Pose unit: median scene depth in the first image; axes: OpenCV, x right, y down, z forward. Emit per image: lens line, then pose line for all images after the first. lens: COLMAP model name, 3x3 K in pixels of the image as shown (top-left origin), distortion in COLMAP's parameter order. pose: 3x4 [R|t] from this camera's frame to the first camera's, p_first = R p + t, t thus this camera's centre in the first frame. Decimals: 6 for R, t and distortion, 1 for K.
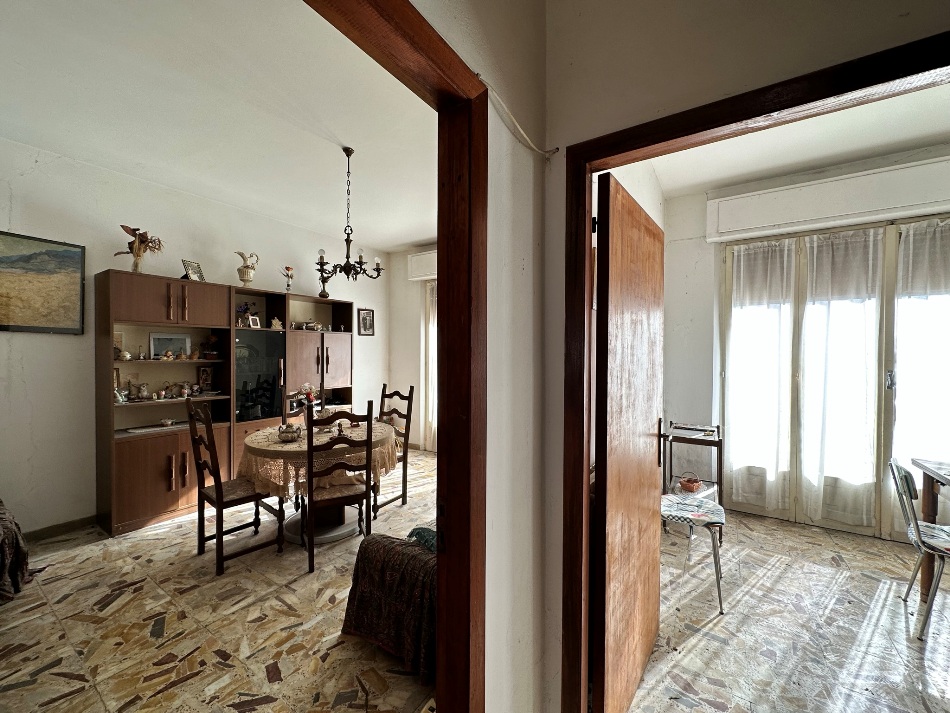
lens RADIAL K [[377.0, 0, 474.9], [0, 377.0, 356.2], [0, 0, 1]] dist [-0.001347, 0.000471]
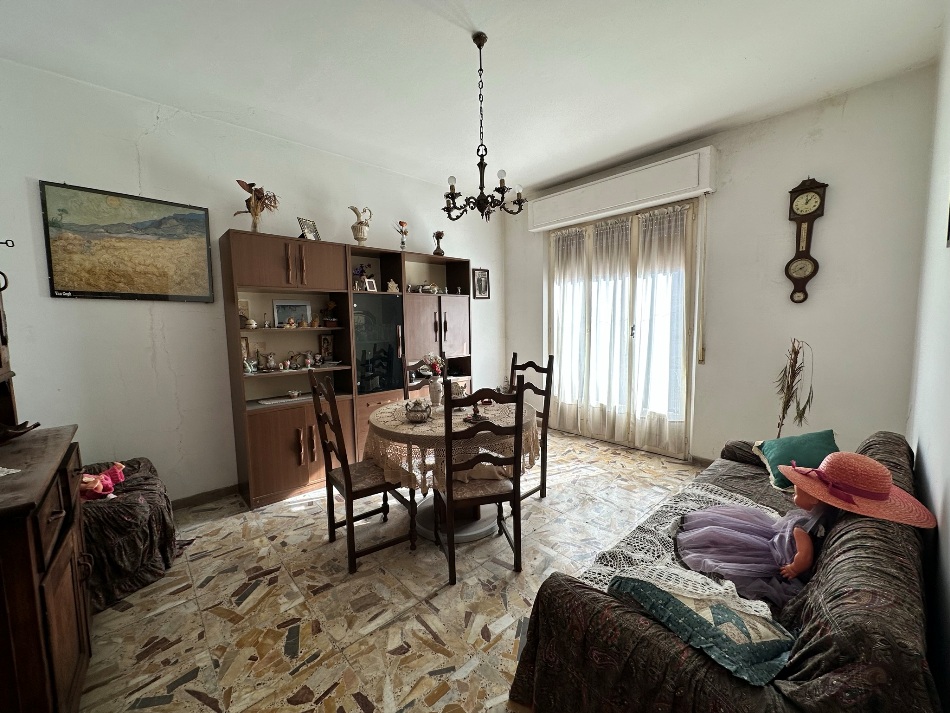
lens RADIAL K [[377.0, 0, 475.5], [0, 377.0, 355.7], [0, 0, 1]] dist [-0.001347, 0.000471]
pose [[0.970236, -0.000108, -0.242160, -0.168555], [0.019784, 0.996693, 0.078820, 0.016782], [0.241350, -0.081264, 0.967030, 0.236554]]
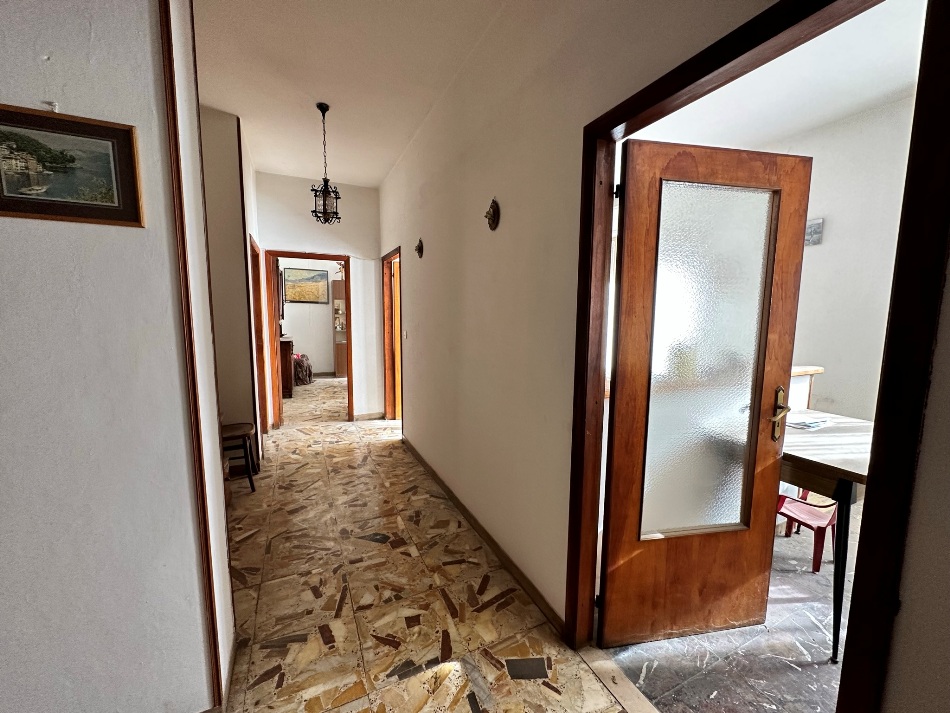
lens RADIAL K [[377.0, 0, 475.5], [0, 377.0, 355.6], [0, 0, 1]] dist [-0.001347, 0.000471]
pose [[0.852507, 0.064368, -0.518738, 1.381394], [-0.015068, 0.995003, 0.098703, 0.027958], [0.522499, -0.076328, 0.849217, -0.829129]]
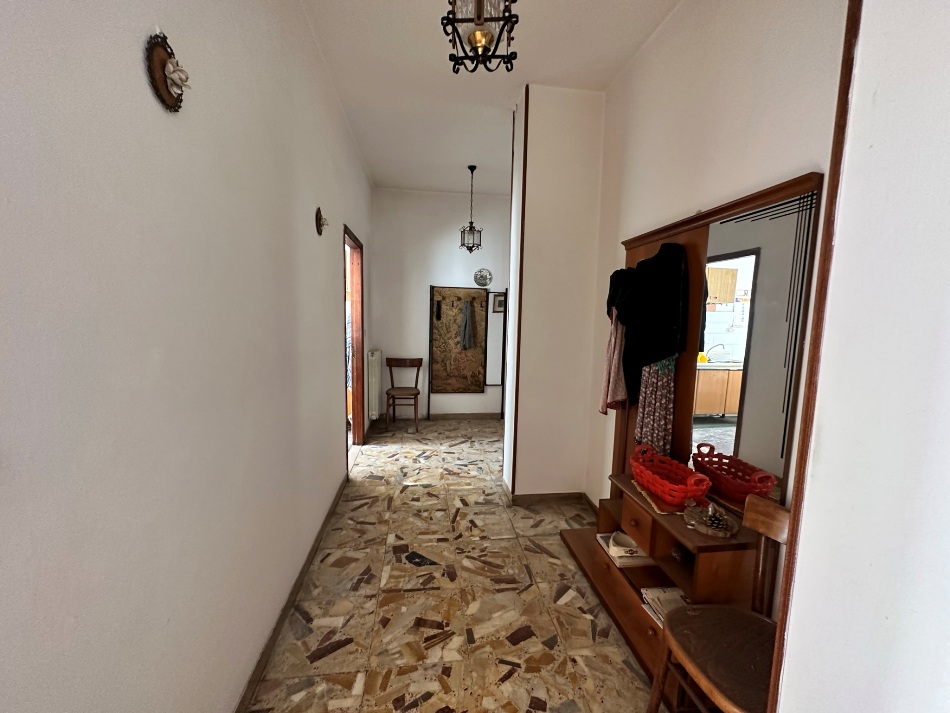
lens RADIAL K [[377.0, 0, 475.1], [0, 377.0, 356.3], [0, 0, 1]] dist [-0.001347, 0.000471]
pose [[-0.659994, -0.098634, 0.744768, 0.162217], [-0.017002, 0.993051, 0.116449, 0.012894], [-0.751079, 0.064194, -0.657084, 0.141349]]
